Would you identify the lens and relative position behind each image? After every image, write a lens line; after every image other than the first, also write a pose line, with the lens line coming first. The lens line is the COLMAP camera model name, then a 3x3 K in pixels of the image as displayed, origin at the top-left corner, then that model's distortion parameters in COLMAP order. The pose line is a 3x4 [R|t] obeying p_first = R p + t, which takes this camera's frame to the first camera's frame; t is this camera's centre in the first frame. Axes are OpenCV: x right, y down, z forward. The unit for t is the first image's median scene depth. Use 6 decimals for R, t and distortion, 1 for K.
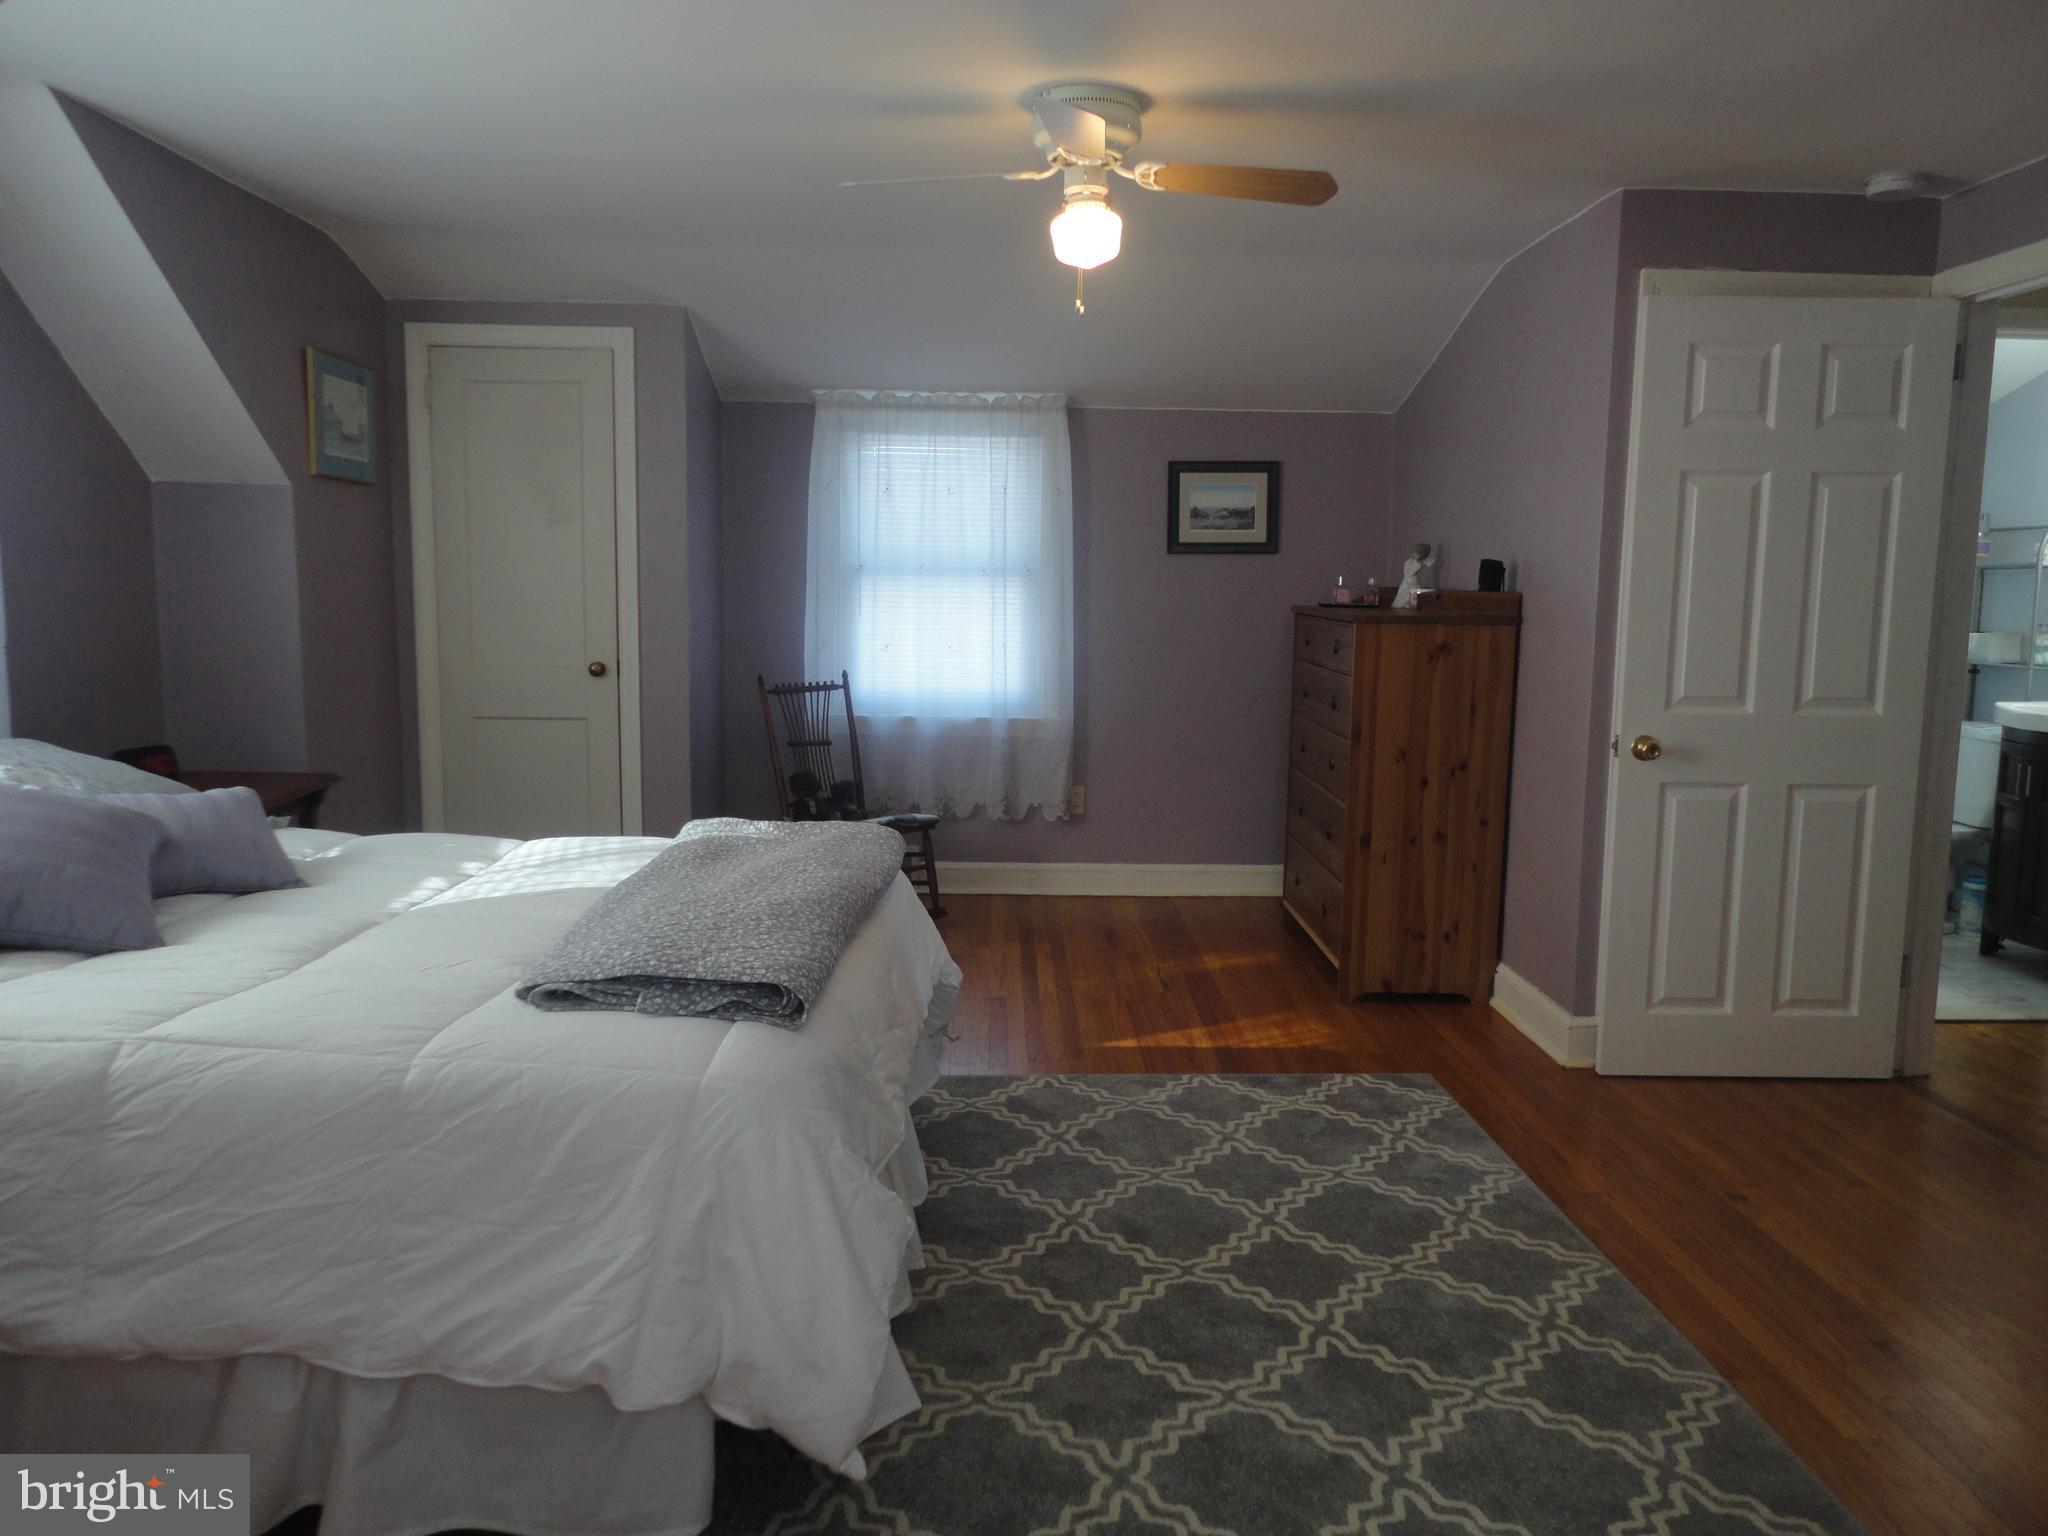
lens RADIAL K [[1492.4, 0, 1029.1], [0, 1492.4, 768.4], [0, 0, 1]] dist [-0.007640, 0.012156]
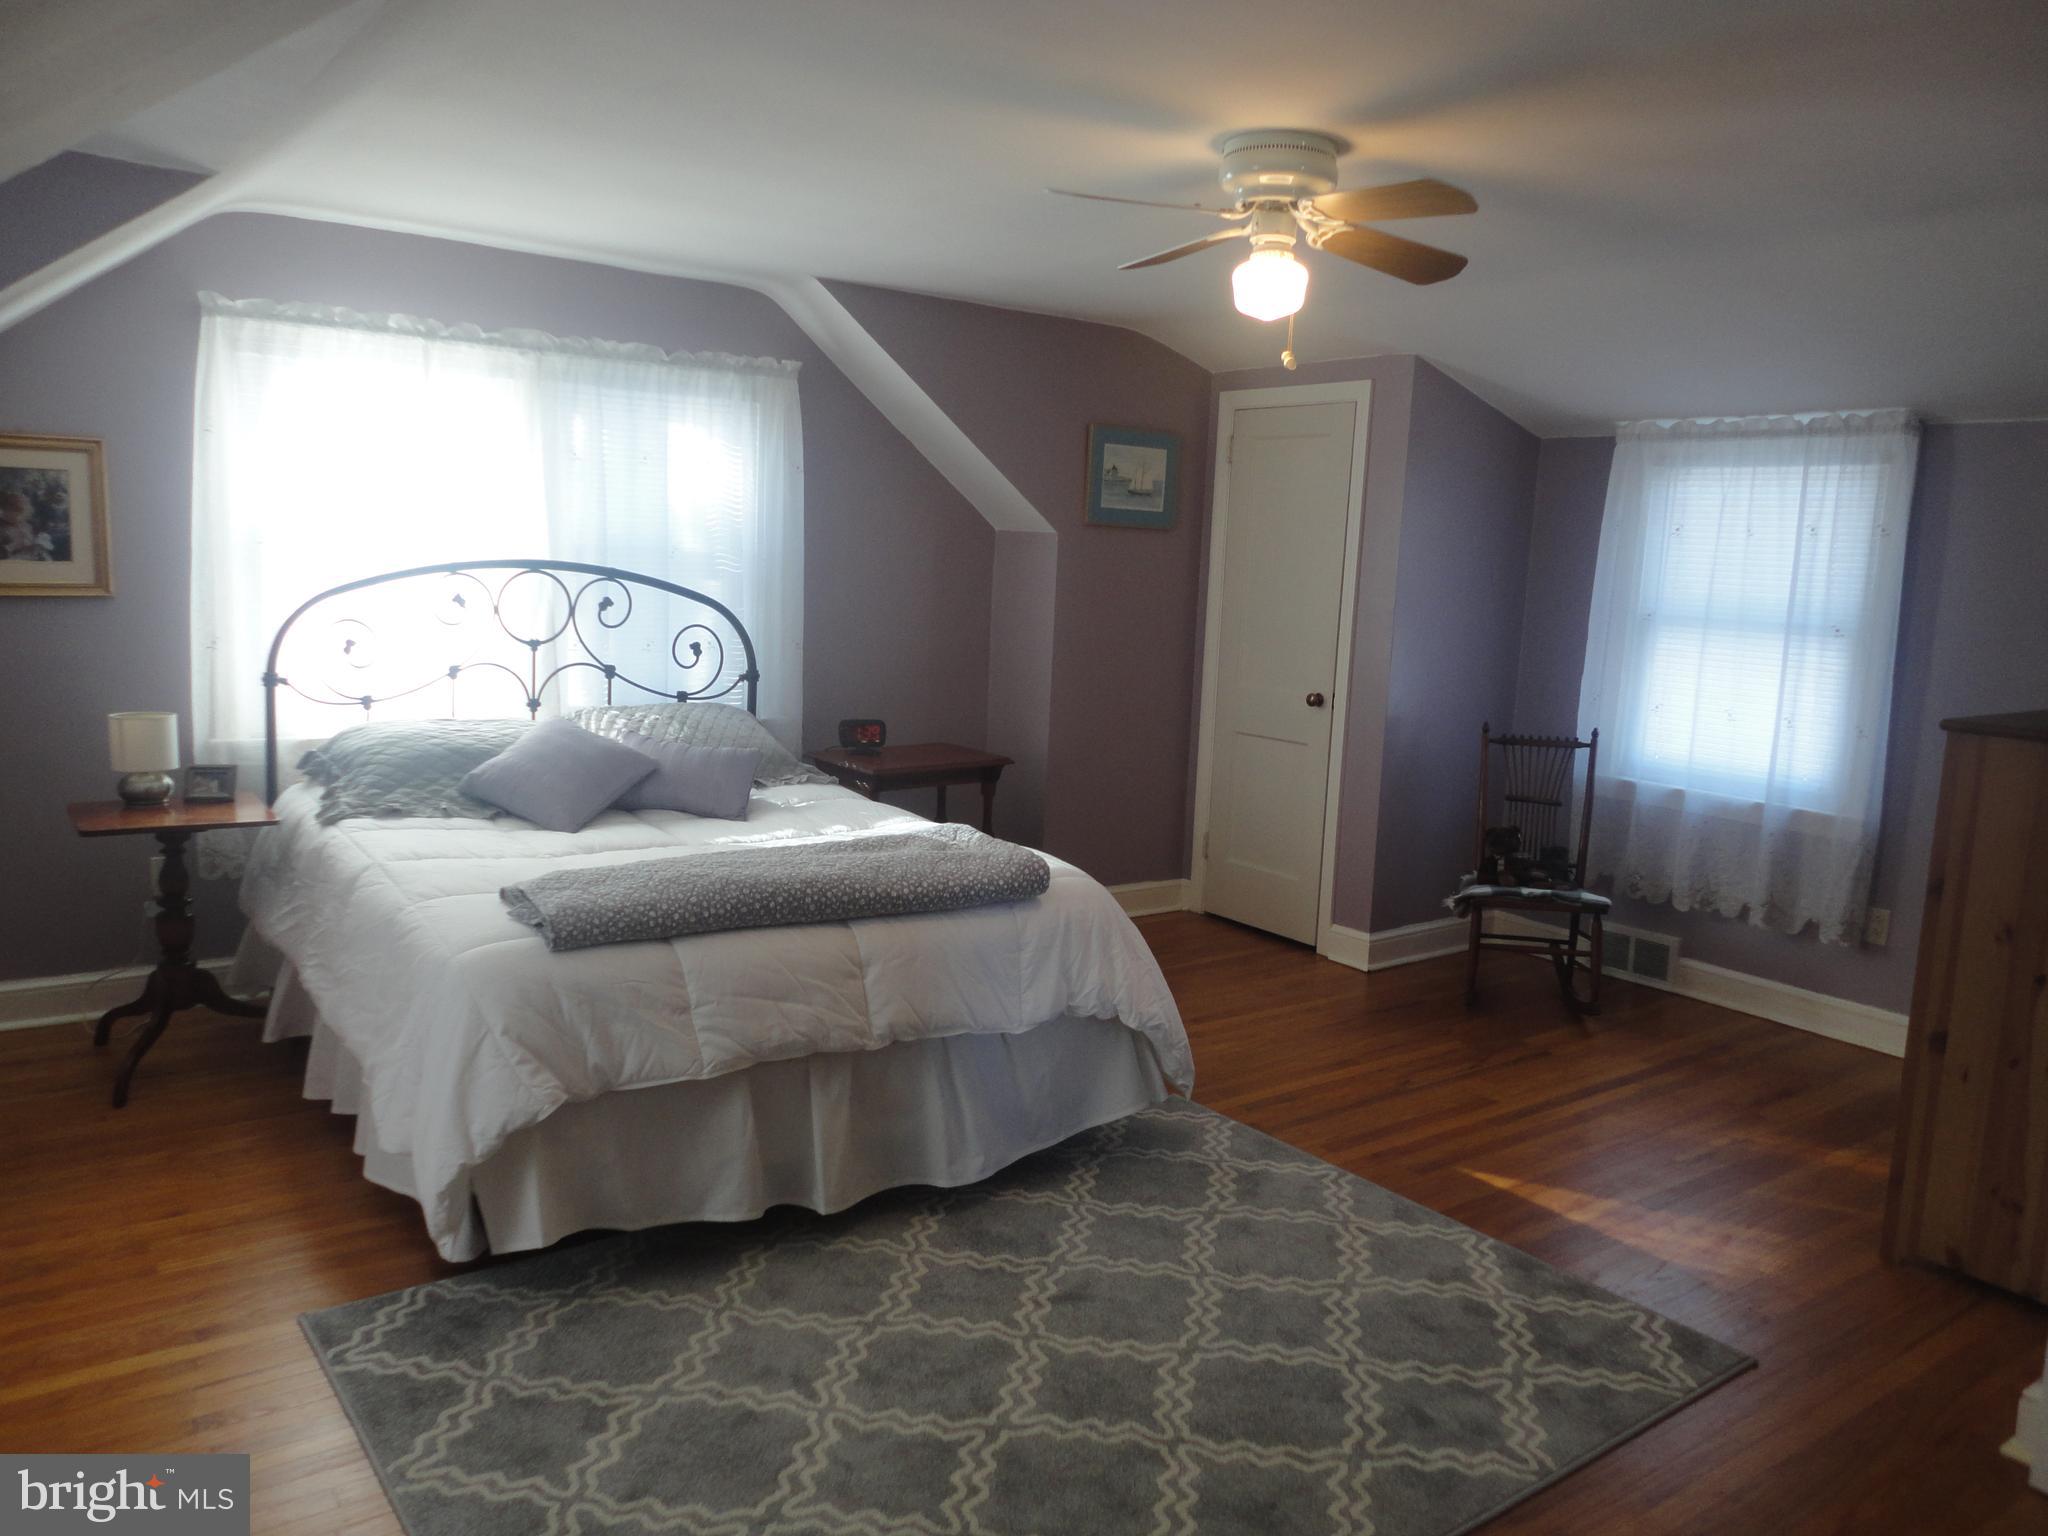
lens RADIAL K [[1492.4, 0, 1020.1], [0, 1492.4, 760.9], [0, 0, 1]] dist [-0.007640, 0.012156]
pose [[0.568267, 0.126787, -0.813018, 0.481827], [-0.136828, 0.988862, 0.058572, -0.058093], [0.811388, 0.077959, 0.579285, 0.212447]]
